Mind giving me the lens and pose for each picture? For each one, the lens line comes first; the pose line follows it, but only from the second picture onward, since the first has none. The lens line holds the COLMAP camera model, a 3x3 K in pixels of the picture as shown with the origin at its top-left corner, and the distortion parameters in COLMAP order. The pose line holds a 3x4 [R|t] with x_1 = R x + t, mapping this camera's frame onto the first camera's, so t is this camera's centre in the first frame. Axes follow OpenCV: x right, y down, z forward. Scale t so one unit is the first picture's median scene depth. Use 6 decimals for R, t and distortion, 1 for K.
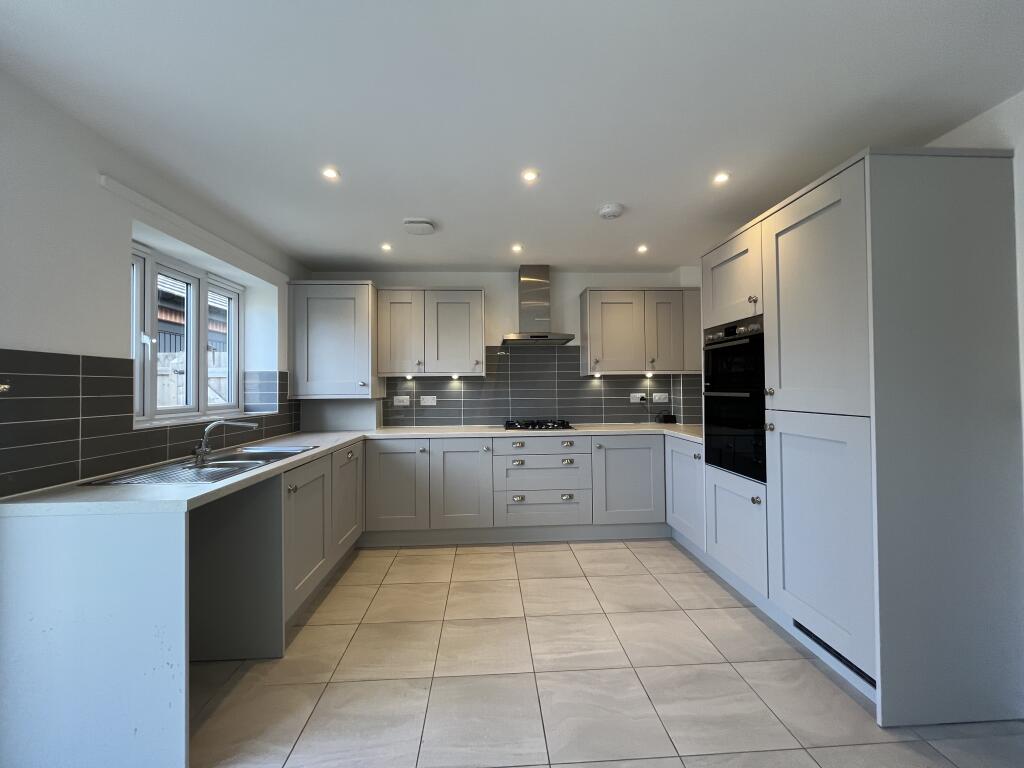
lens RADIAL K [[413.6, 0, 510.4], [0, 413.6, 381.0], [0, 0, 1]] dist [0.000359, -0.000581]
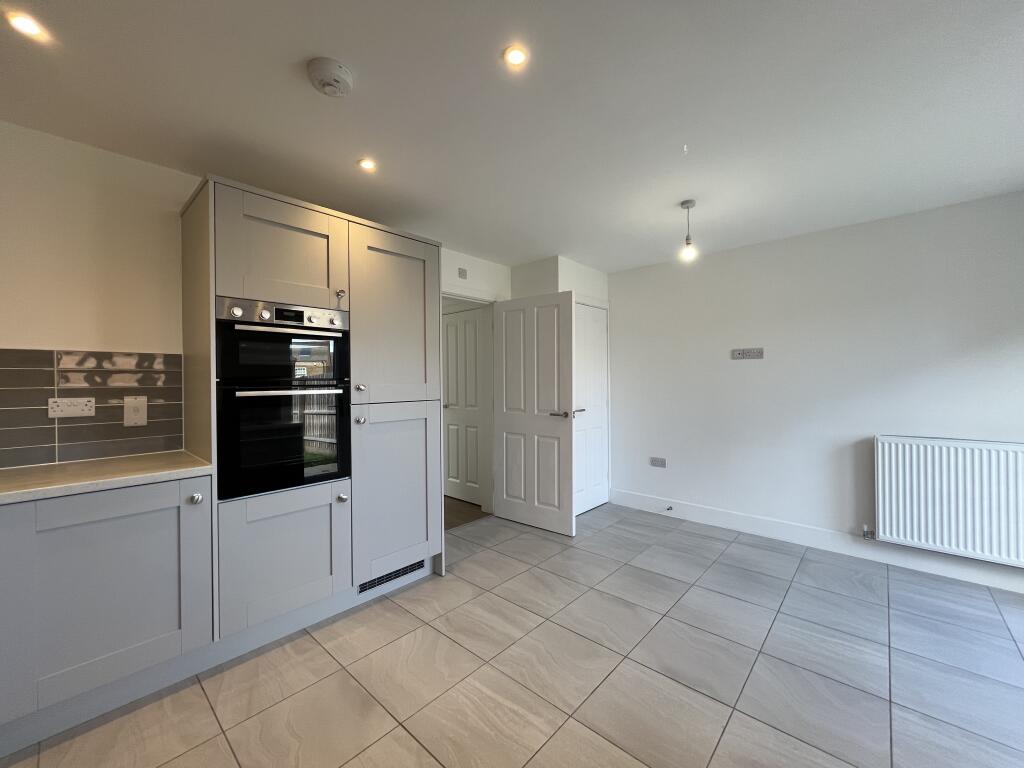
lens RADIAL K [[413.6, 0, 510.3], [0, 413.6, 382.2], [0, 0, 1]] dist [0.000359, -0.000581]
pose [[-0.701408, 0.012320, 0.712653, -0.283307], [0.003016, 0.999893, -0.014317, 0.019654], [-0.712754, -0.007892, -0.701370, 1.021225]]
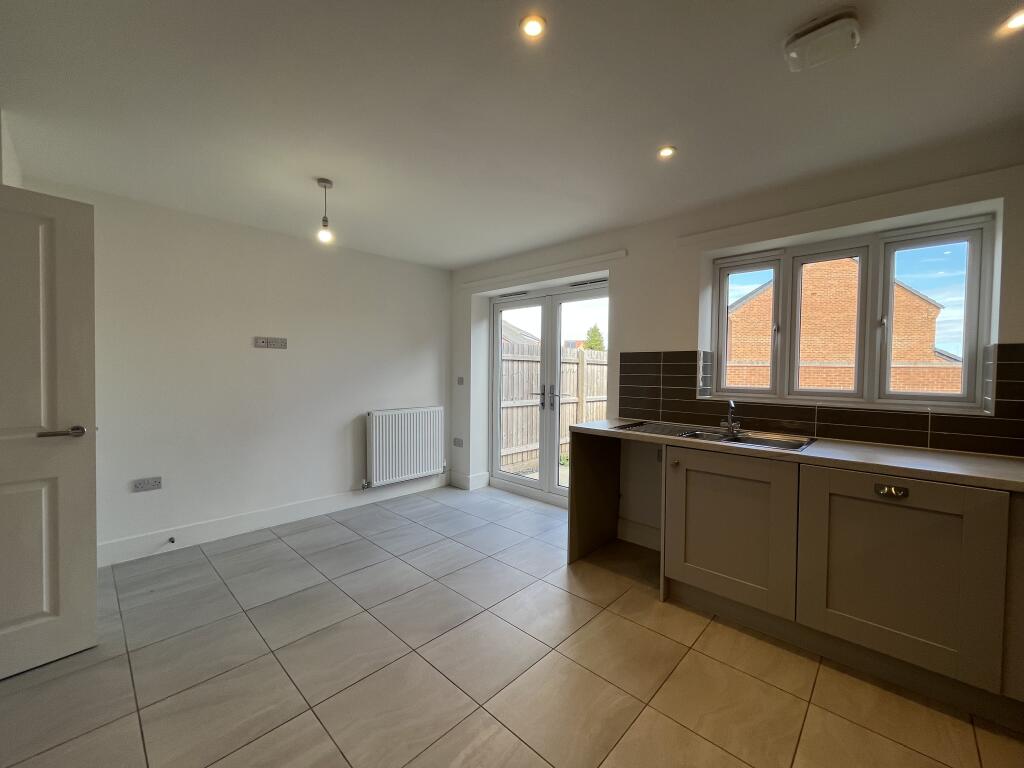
lens RADIAL K [[413.6, 0, 510.2], [0, 413.6, 382.6], [0, 0, 1]] dist [0.000359, -0.000581]
pose [[-0.730152, 0.022906, -0.682901, 0.350154], [0.008402, 0.999663, 0.024547, 0.011498], [0.683234, 0.012185, -0.730098, 1.001052]]
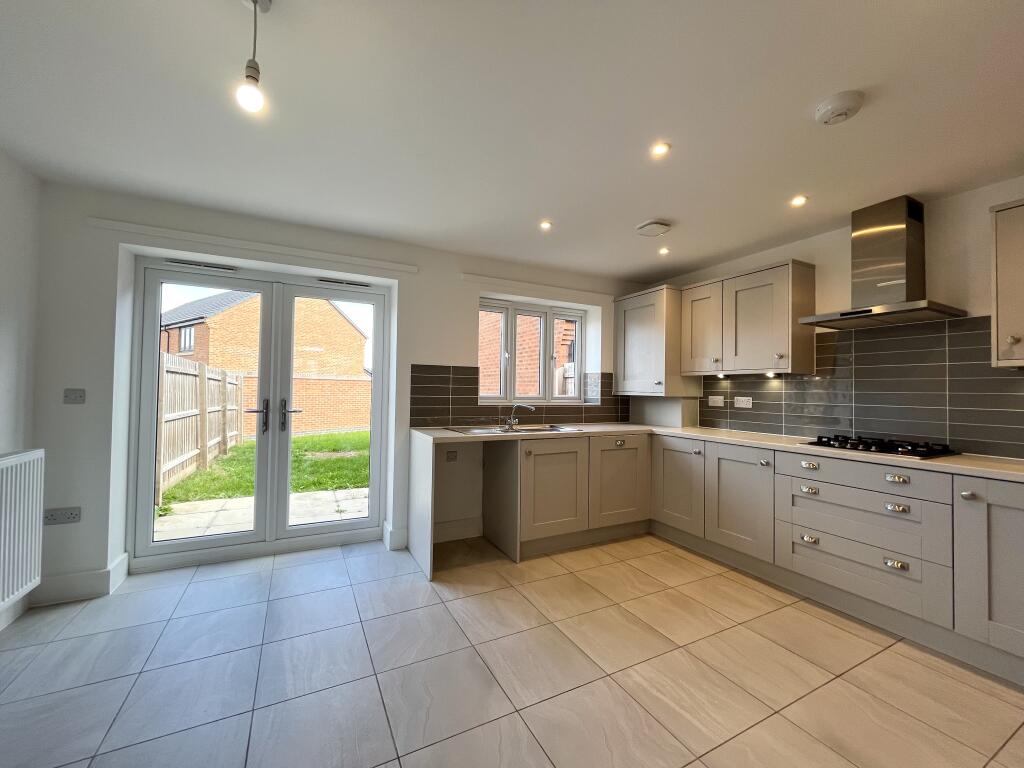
lens RADIAL K [[413.6, 0, 511.6], [0, 413.6, 381.7], [0, 0, 1]] dist [0.000359, -0.000581]
pose [[0.406475, -0.000492, -0.913662, 0.516812], [-0.004859, 0.999985, -0.002700, 0.010847], [0.913649, 0.005537, 0.406466, 0.238033]]
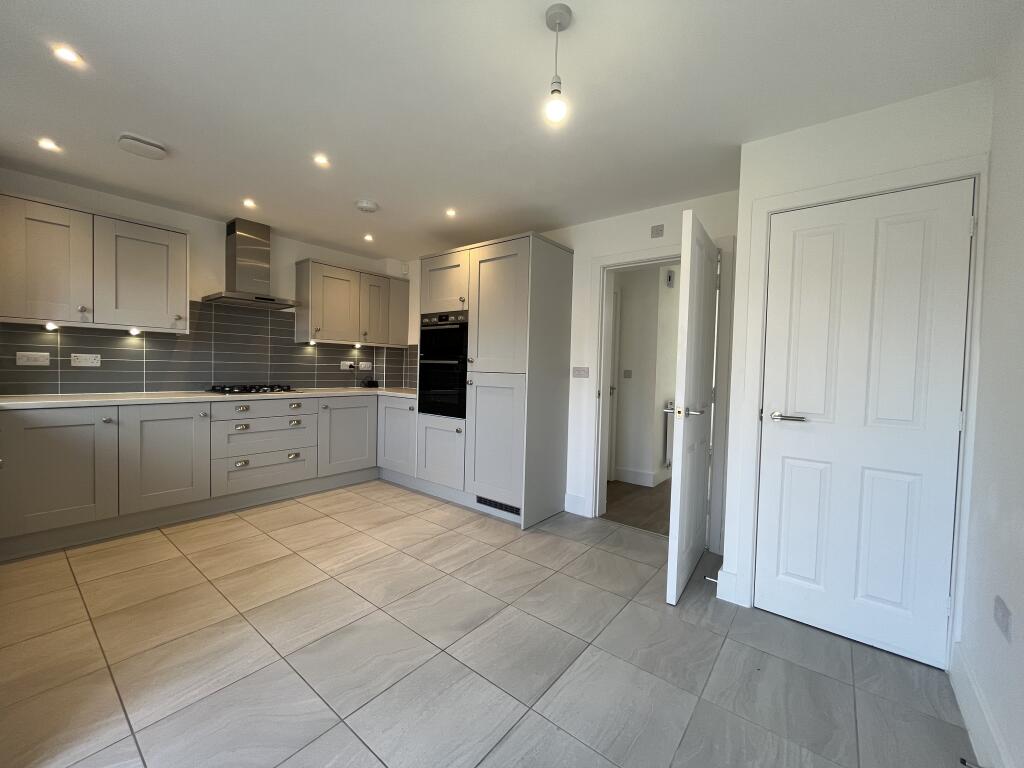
lens RADIAL K [[413.6, 0, 510.7], [0, 413.6, 381.1], [0, 0, 1]] dist [0.000359, -0.000581]
pose [[0.664815, 0.003341, 0.747001, -0.312093], [-0.046404, 0.998243, 0.036833, 0.027672], [-0.745566, -0.059151, 0.663802, -0.114710]]
